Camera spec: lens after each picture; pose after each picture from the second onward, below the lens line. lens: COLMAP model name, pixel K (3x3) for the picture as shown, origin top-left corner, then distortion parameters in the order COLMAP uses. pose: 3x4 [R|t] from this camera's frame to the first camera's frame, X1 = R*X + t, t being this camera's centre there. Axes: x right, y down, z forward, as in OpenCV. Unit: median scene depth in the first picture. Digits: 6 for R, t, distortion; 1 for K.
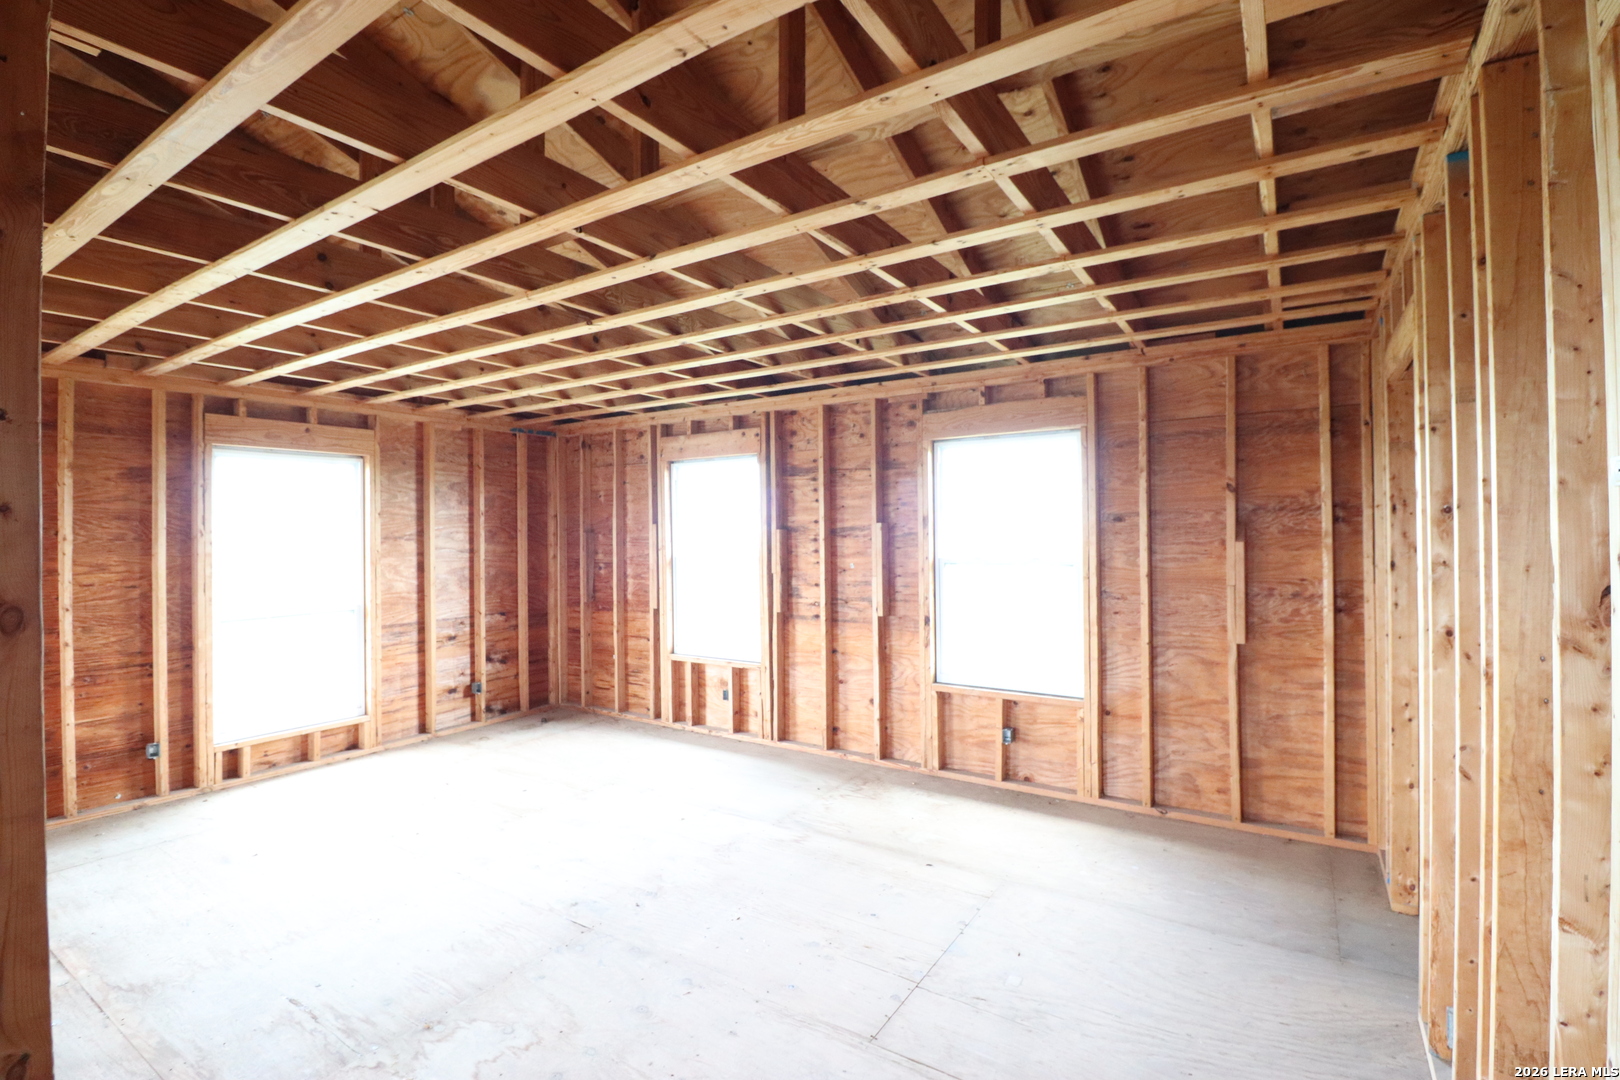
lens RADIAL K [[747.1, 0, 813.2], [0, 747.1, 530.7], [0, 0, 1]] dist [-0.000247, -0.012880]
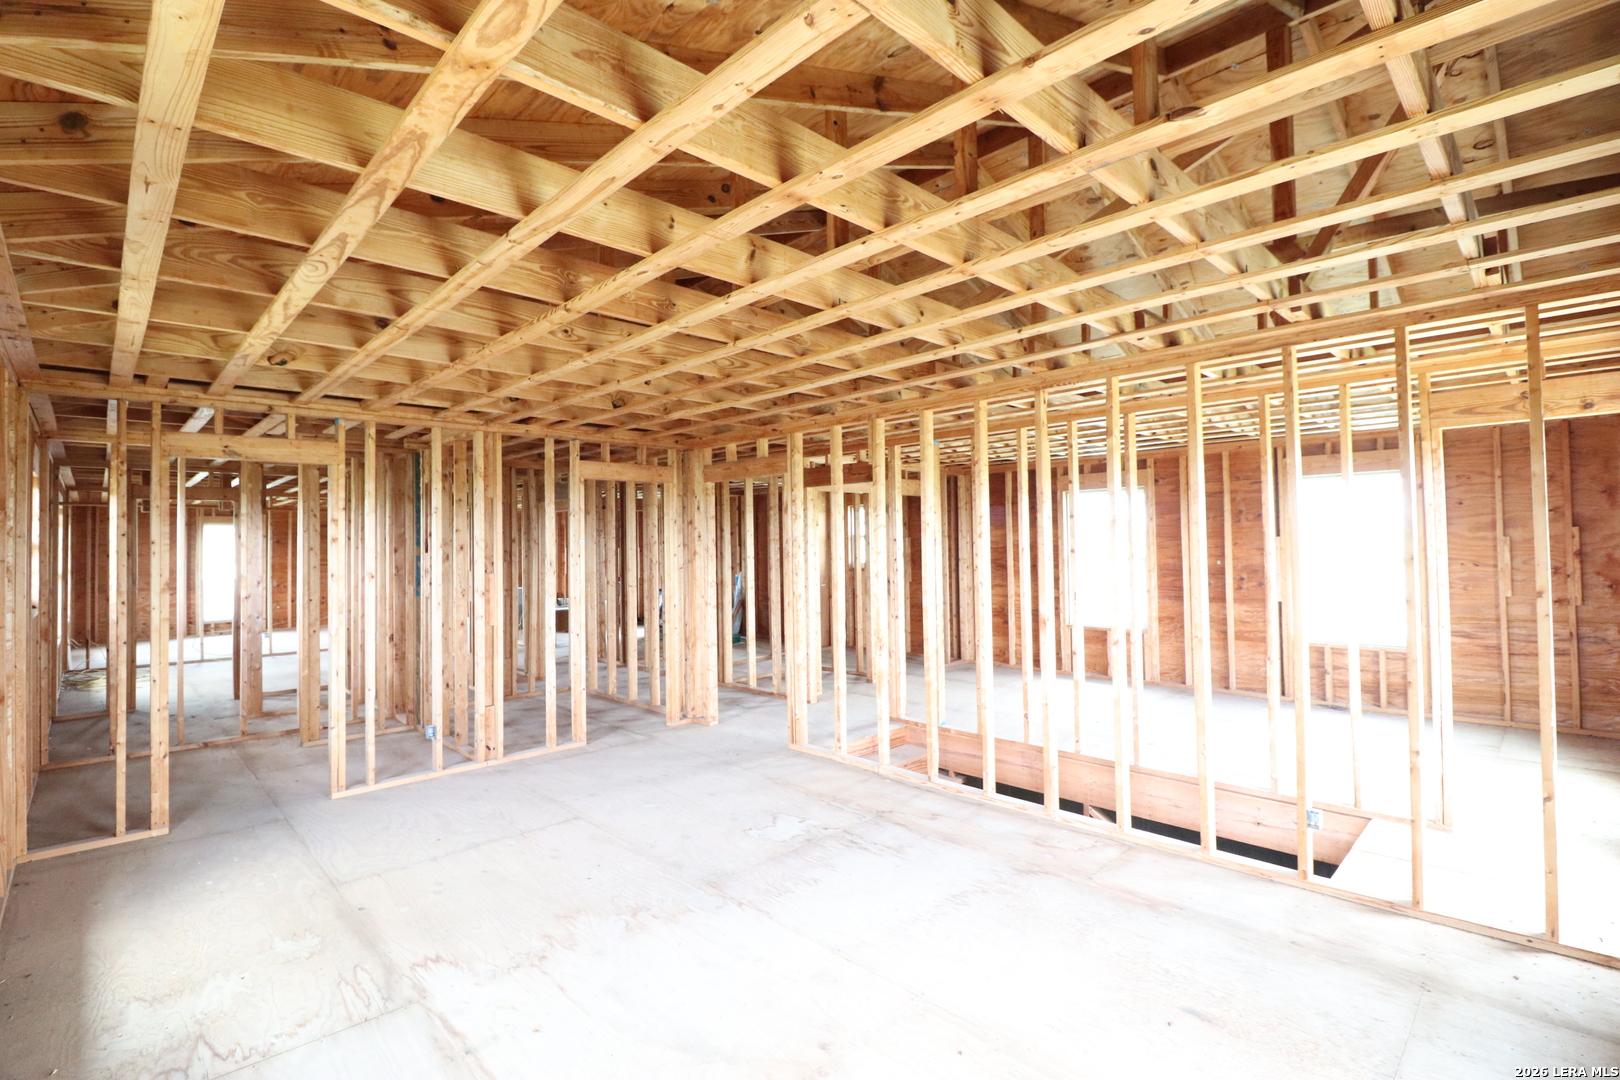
lens RADIAL K [[747.1, 0, 813.2], [0, 747.1, 530.7], [0, 0, 1]] dist [-0.000247, -0.012880]
pose [[-0.974514, 0.028939, 0.222451, -0.634697], [0.024378, 0.999433, -0.023221, 0.003725], [-0.222996, -0.017207, -0.974667, 1.821542]]
